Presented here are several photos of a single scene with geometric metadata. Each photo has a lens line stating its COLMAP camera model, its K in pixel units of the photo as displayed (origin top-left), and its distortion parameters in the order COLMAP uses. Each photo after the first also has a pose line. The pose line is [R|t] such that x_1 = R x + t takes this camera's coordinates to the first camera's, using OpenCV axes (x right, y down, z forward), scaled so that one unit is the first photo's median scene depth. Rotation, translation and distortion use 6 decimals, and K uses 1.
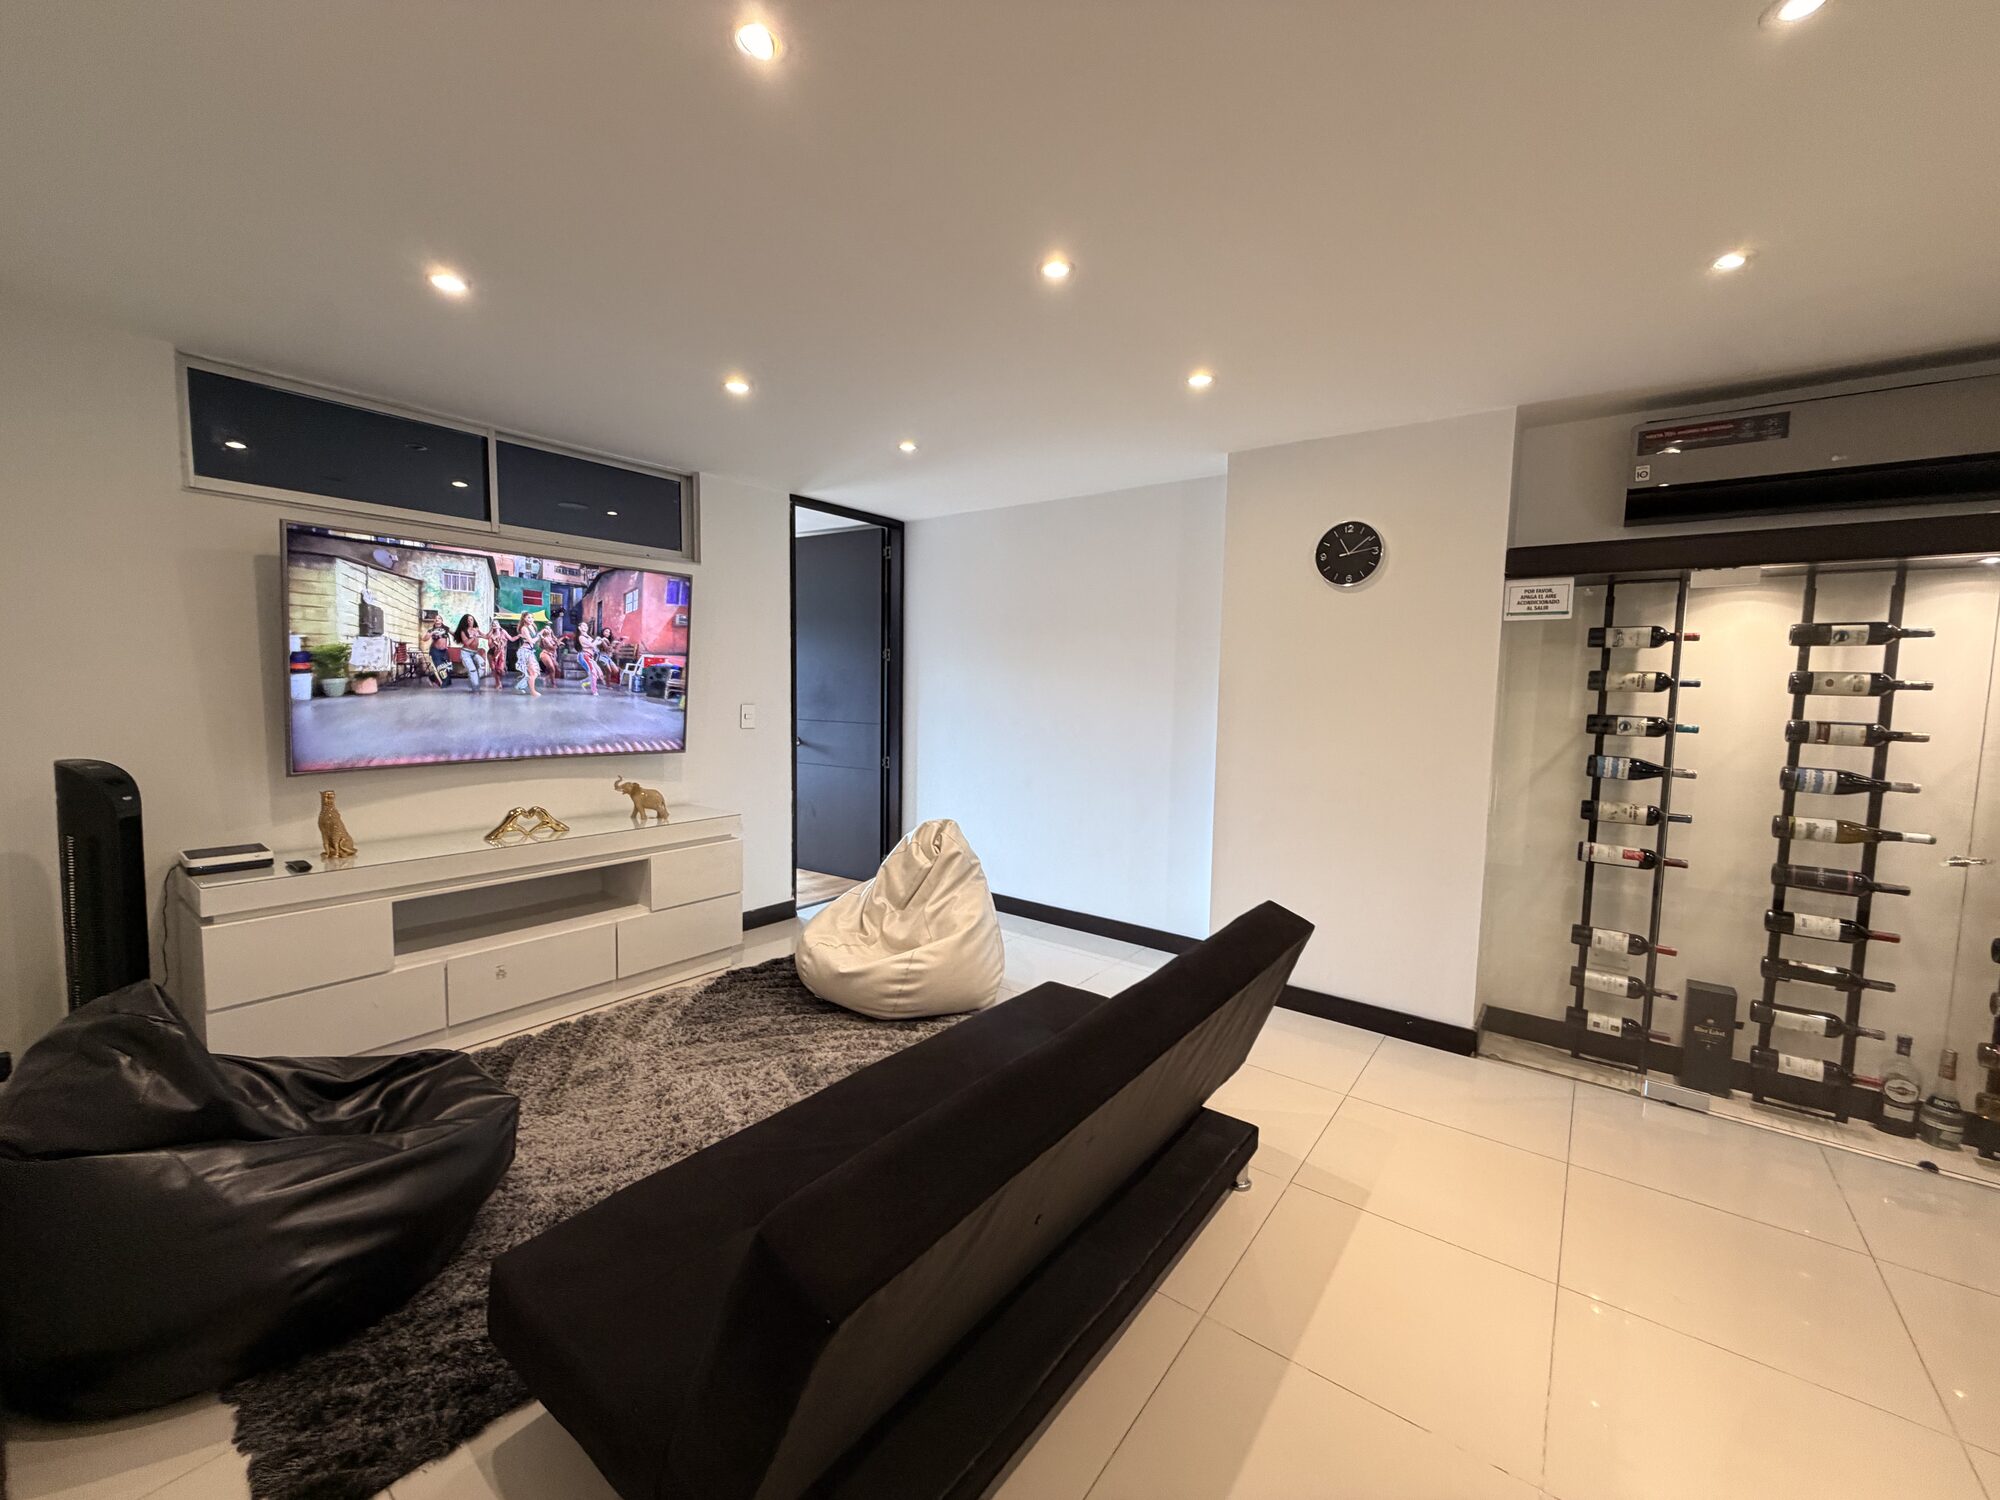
lens RADIAL K [[795.8, 0, 991.7], [0, 795.8, 747.4], [0, 0, 1]] dist [-0.000939, 0.000596]
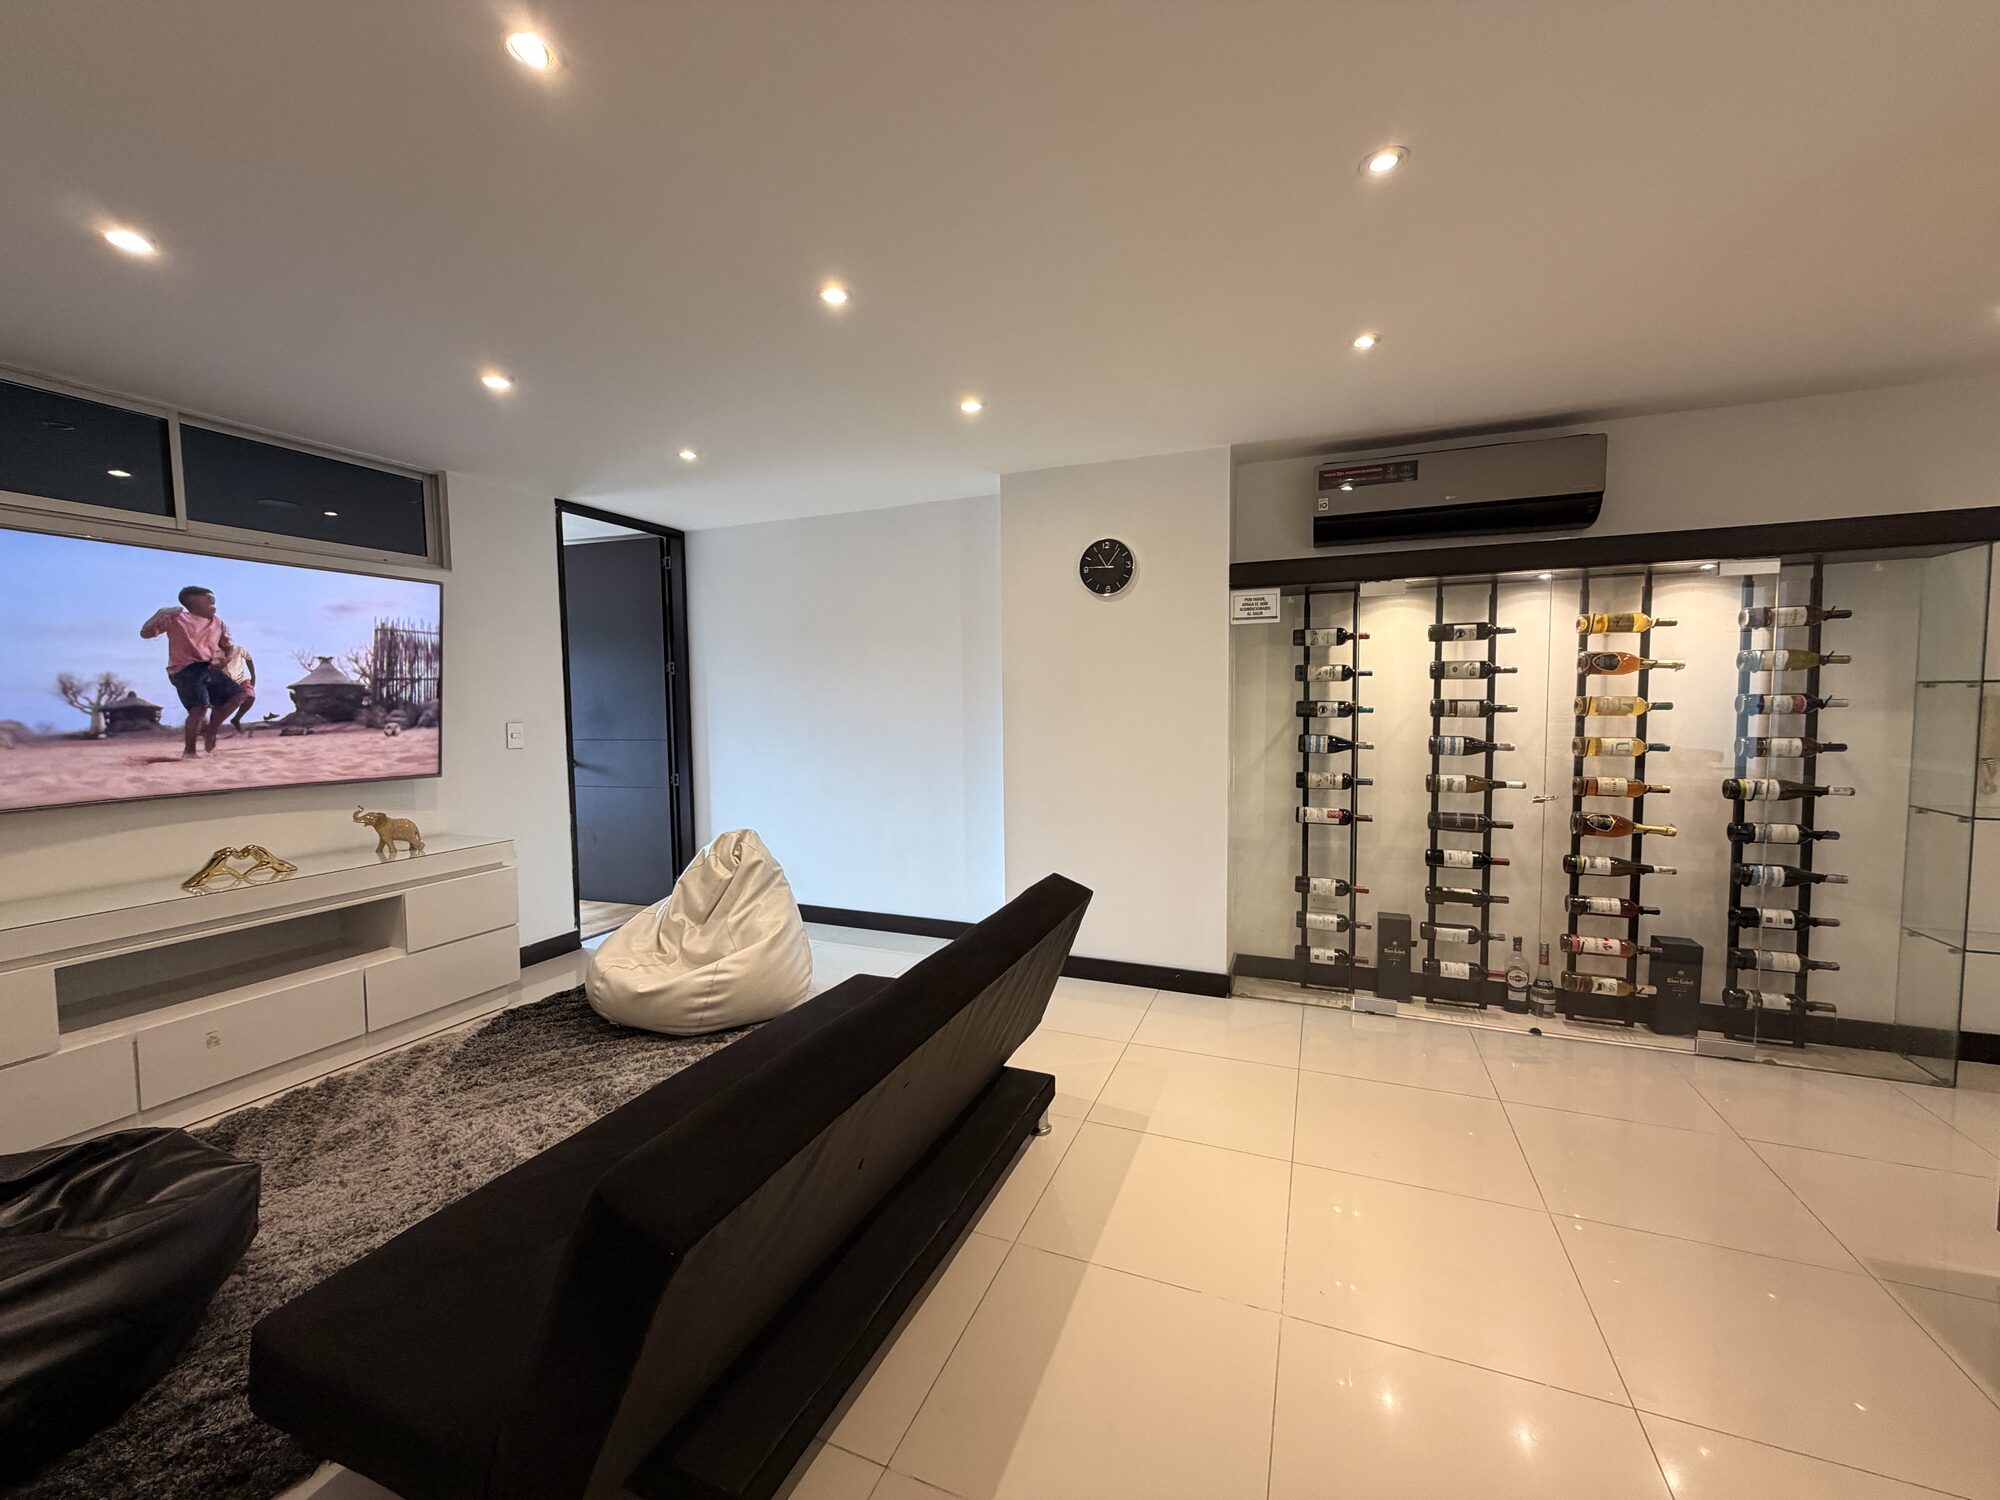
lens RADIAL K [[795.8, 0, 992.2], [0, 795.8, 747.2], [0, 0, 1]] dist [-0.000939, 0.000596]
pose [[0.966125, -0.044653, 0.254182, -0.009348], [0.049931, 0.998650, -0.014350, 0.023325], [-0.253198, 0.026555, 0.967050, -0.052751]]
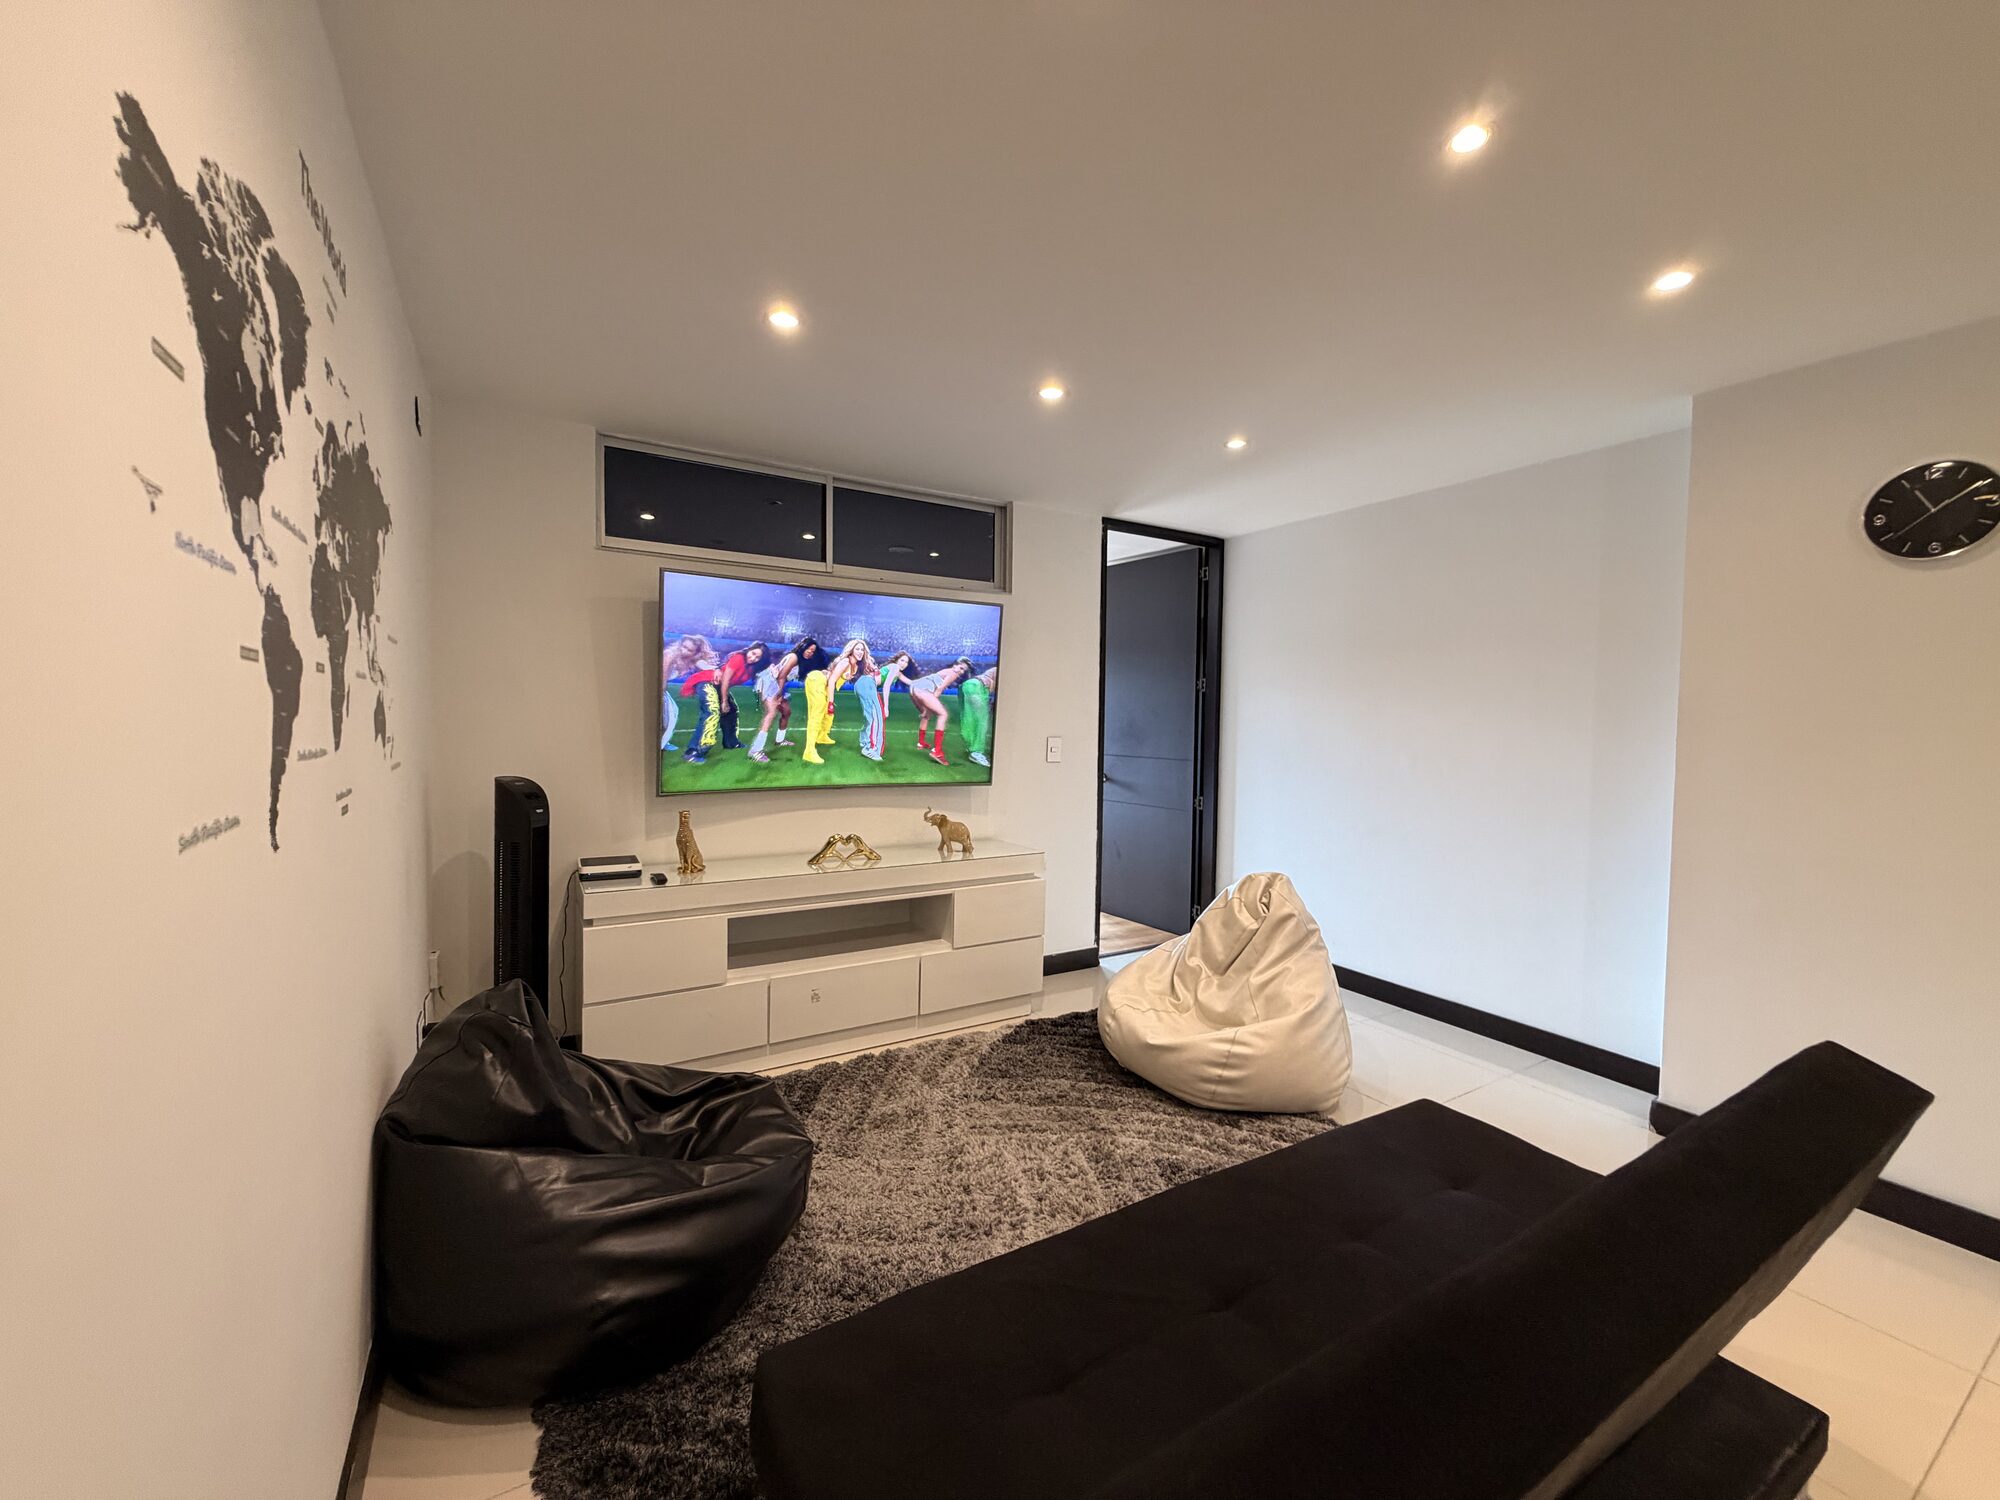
lens RADIAL K [[795.8, 0, 992.4], [0, 795.8, 746.3], [0, 0, 1]] dist [-0.000939, 0.000596]
pose [[0.930325, 0.009846, -0.366604, -0.037444], [-0.028067, 0.998619, -0.044404, 0.002419], [0.365661, 0.051600, 0.929317, 0.126059]]
